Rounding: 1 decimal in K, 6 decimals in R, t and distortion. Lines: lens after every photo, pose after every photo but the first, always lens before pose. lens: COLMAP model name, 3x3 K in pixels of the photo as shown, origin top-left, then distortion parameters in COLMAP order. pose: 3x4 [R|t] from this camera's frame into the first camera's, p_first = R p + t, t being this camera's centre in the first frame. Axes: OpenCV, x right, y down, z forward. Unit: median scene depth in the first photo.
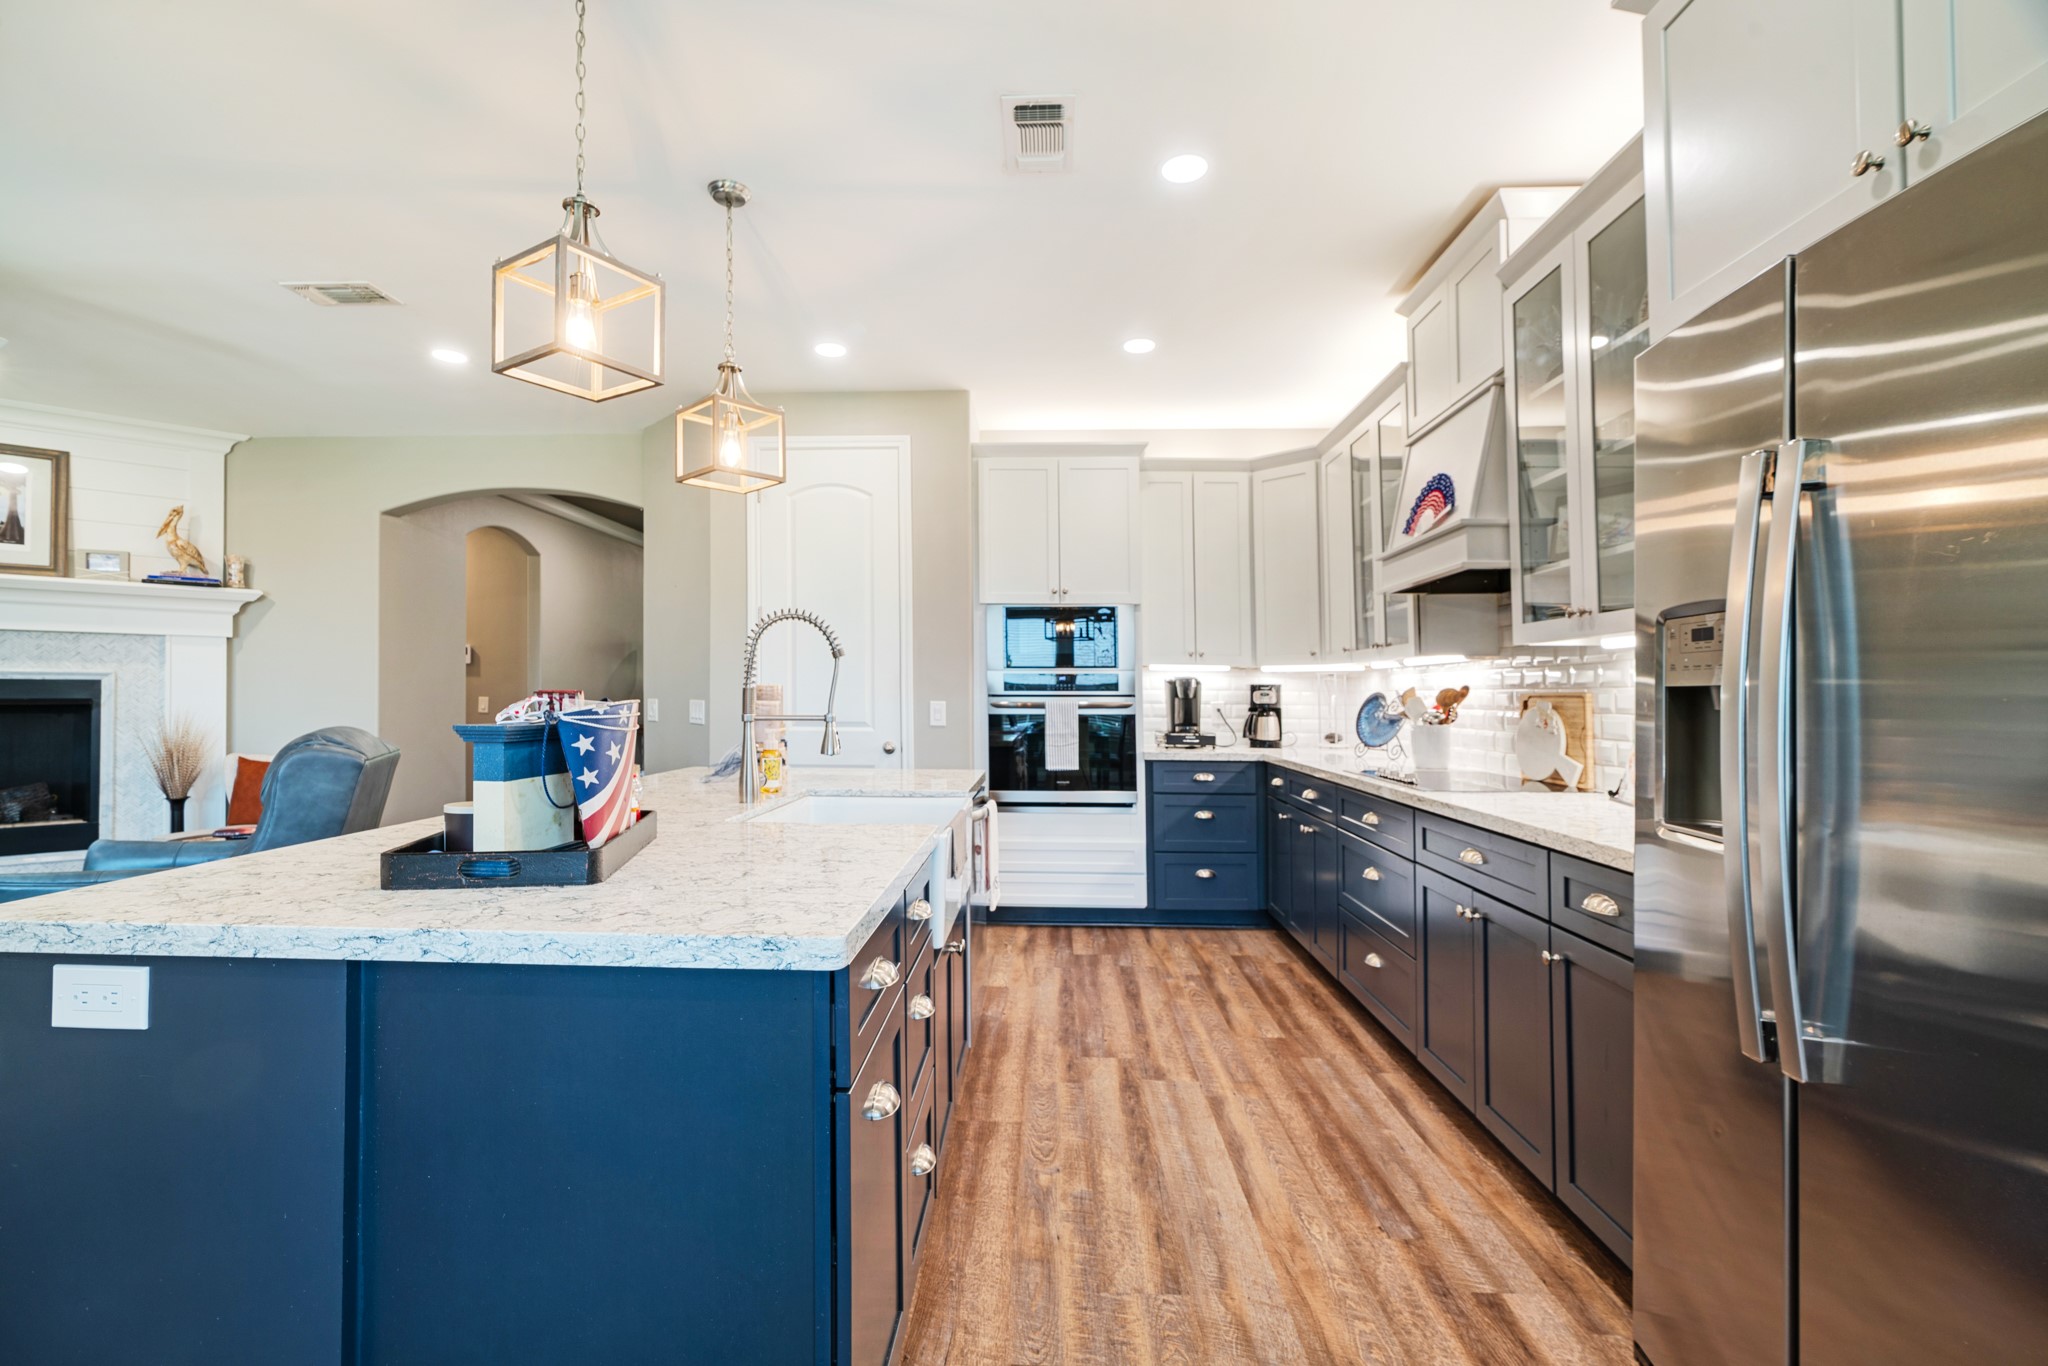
lens RADIAL K [[926.4, 0, 1027.4], [0, 926.4, 691.5], [0, 0, 1]] dist [-0.008812, 0.000931]
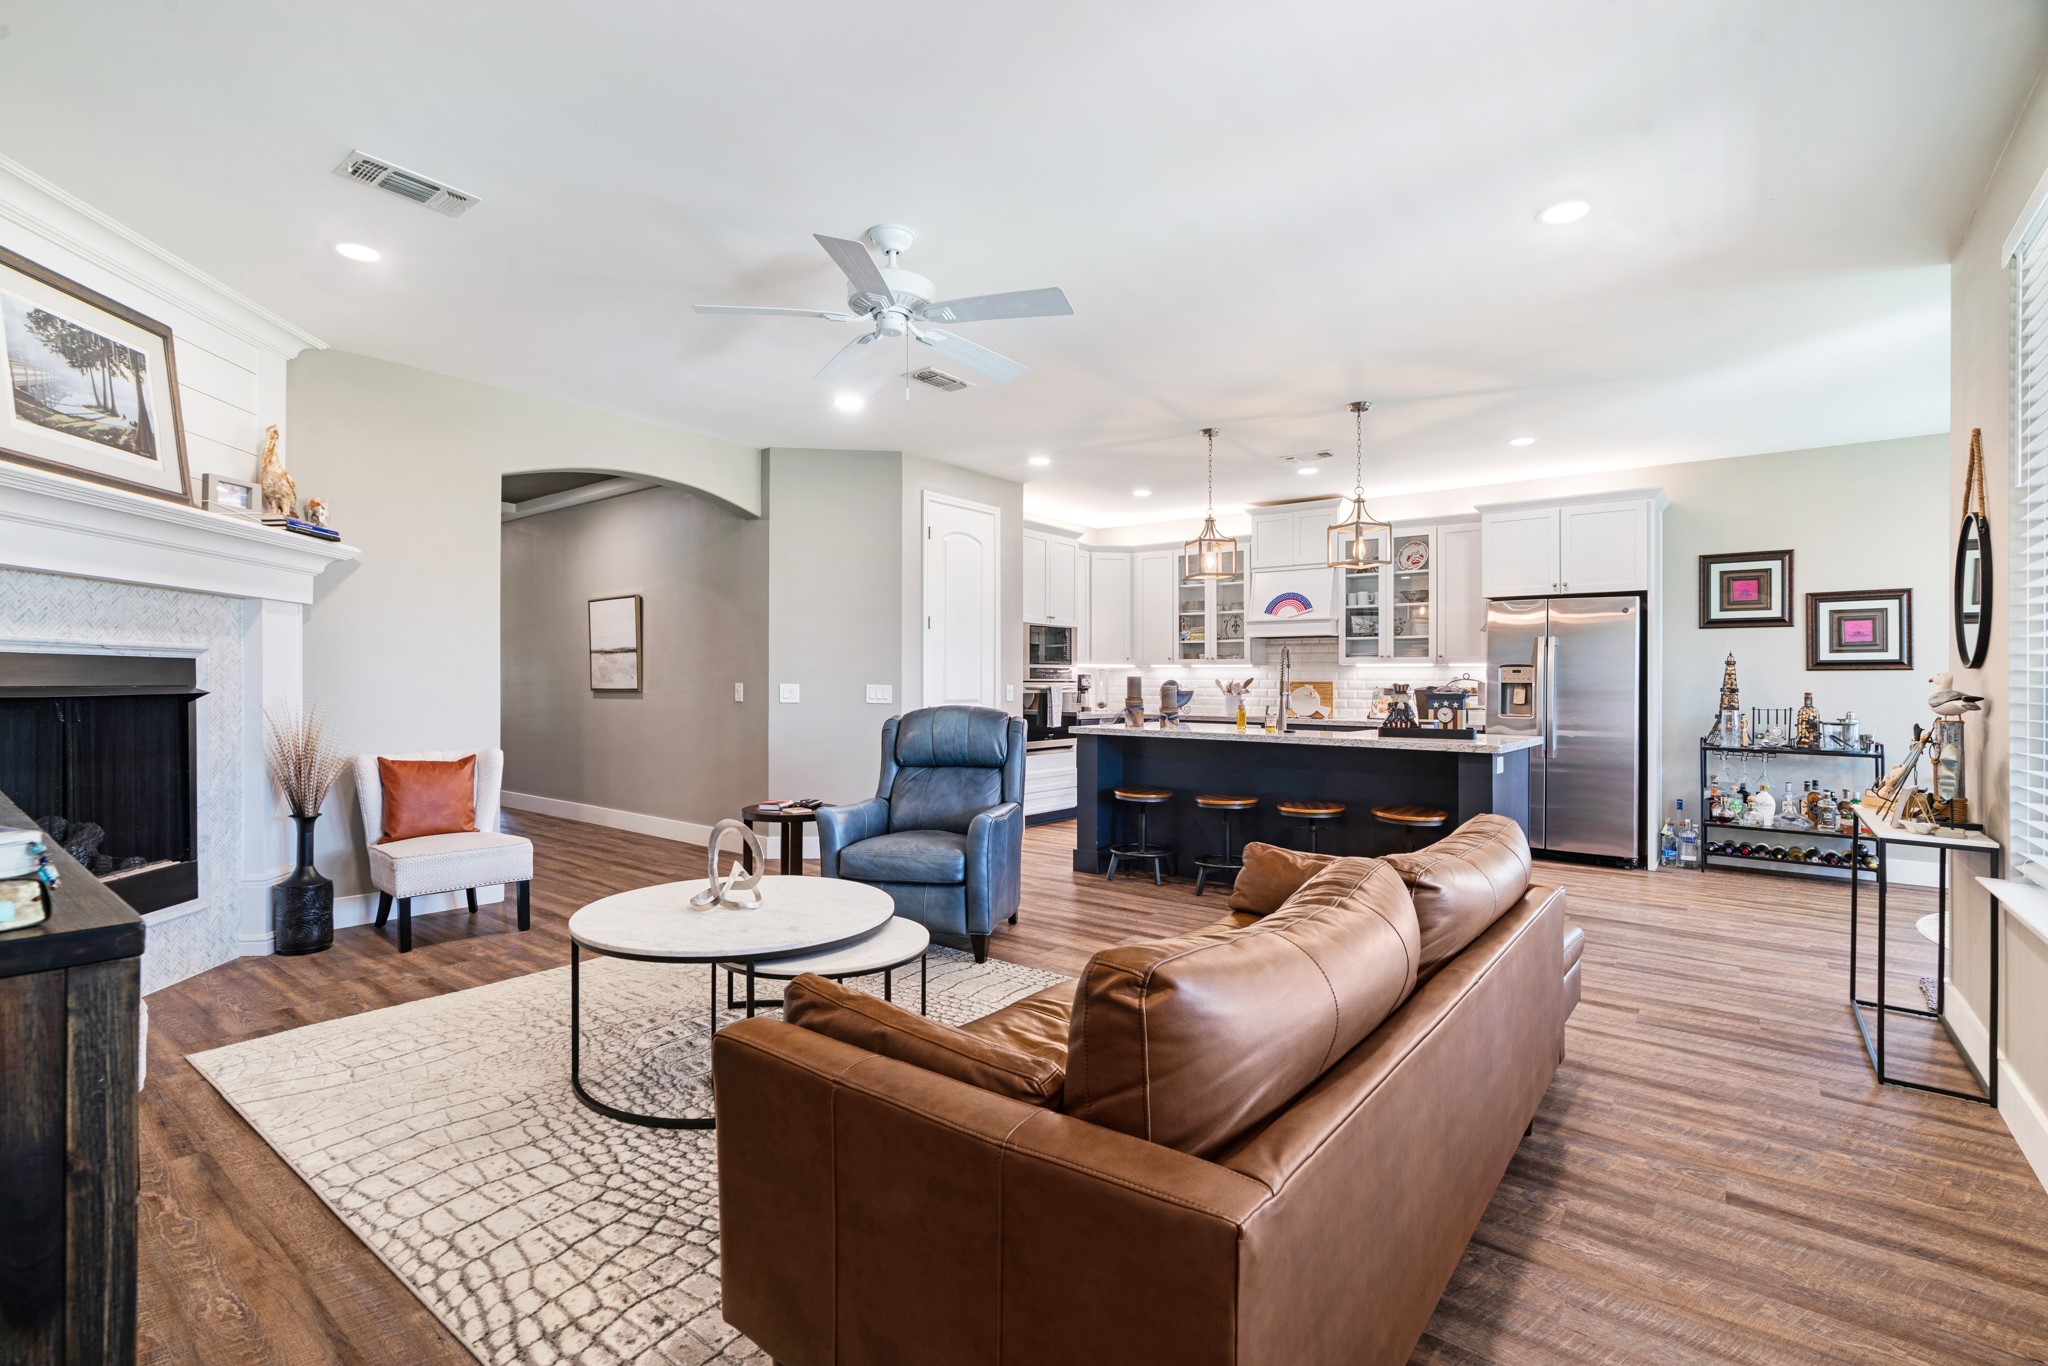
lens RADIAL K [[926.4, 0, 1018.3], [0, 926.4, 681.0], [0, 0, 1]] dist [-0.008812, 0.000931]
pose [[0.597566, 0.000700, 0.801819, -1.201832], [-0.009321, 0.999938, 0.006074, -0.005573], [-0.801766, -0.011103, 0.597535, 0.072810]]
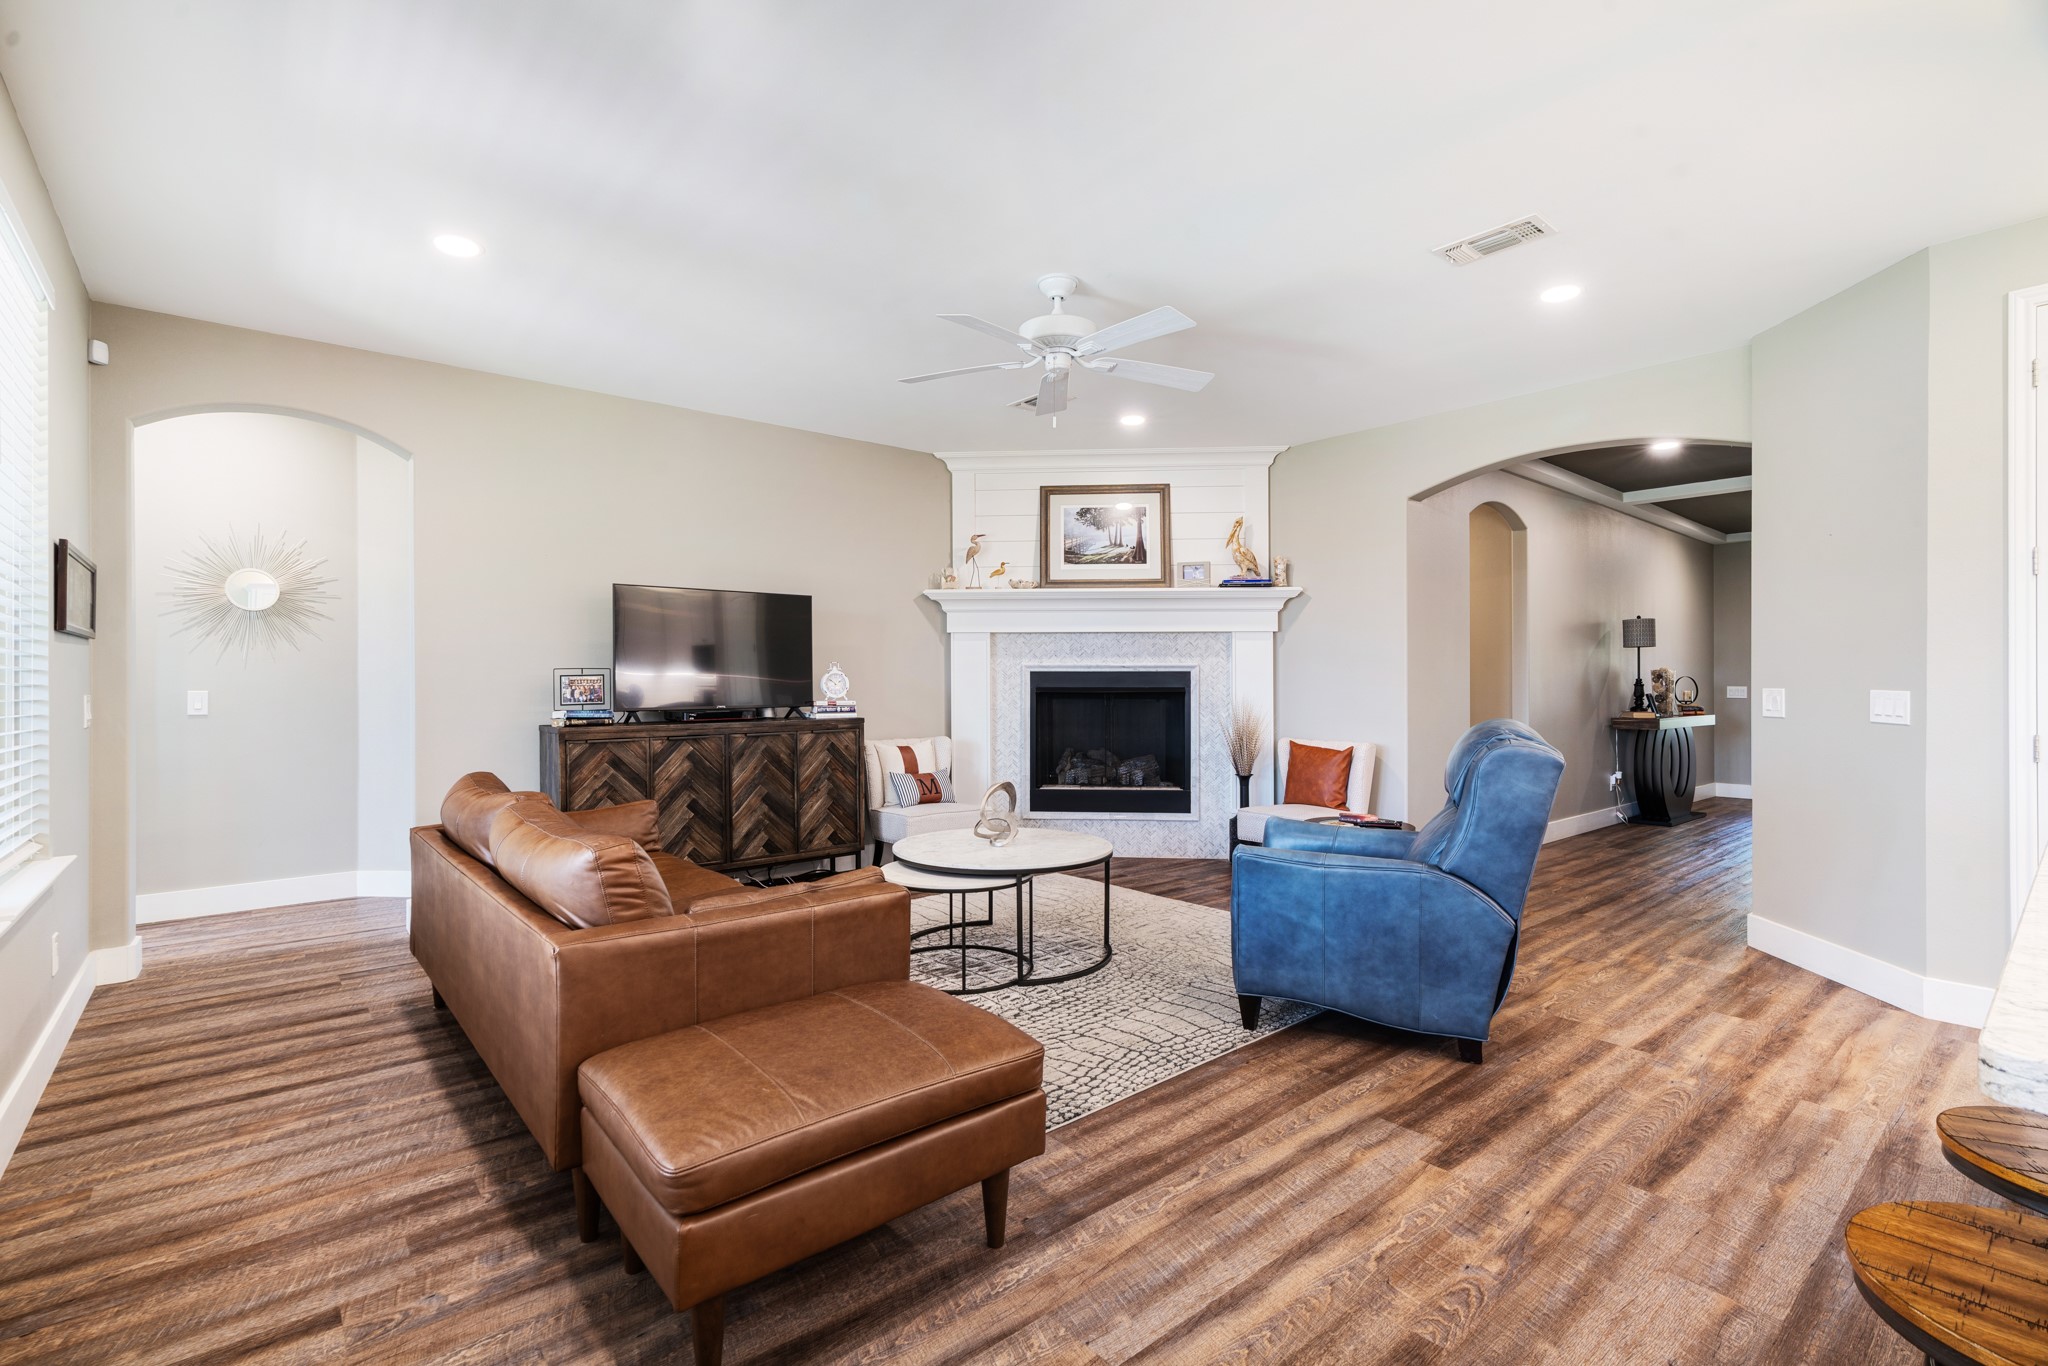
lens RADIAL K [[926.4, 0, 1009.2], [0, 926.4, 691.0], [0, 0, 1]] dist [-0.008812, 0.000931]
pose [[0.665978, 0.002185, -0.745968, -0.268942], [0.007945, 0.999918, 0.010022, -0.001440], [0.745929, -0.012601, 0.665906, 0.023842]]
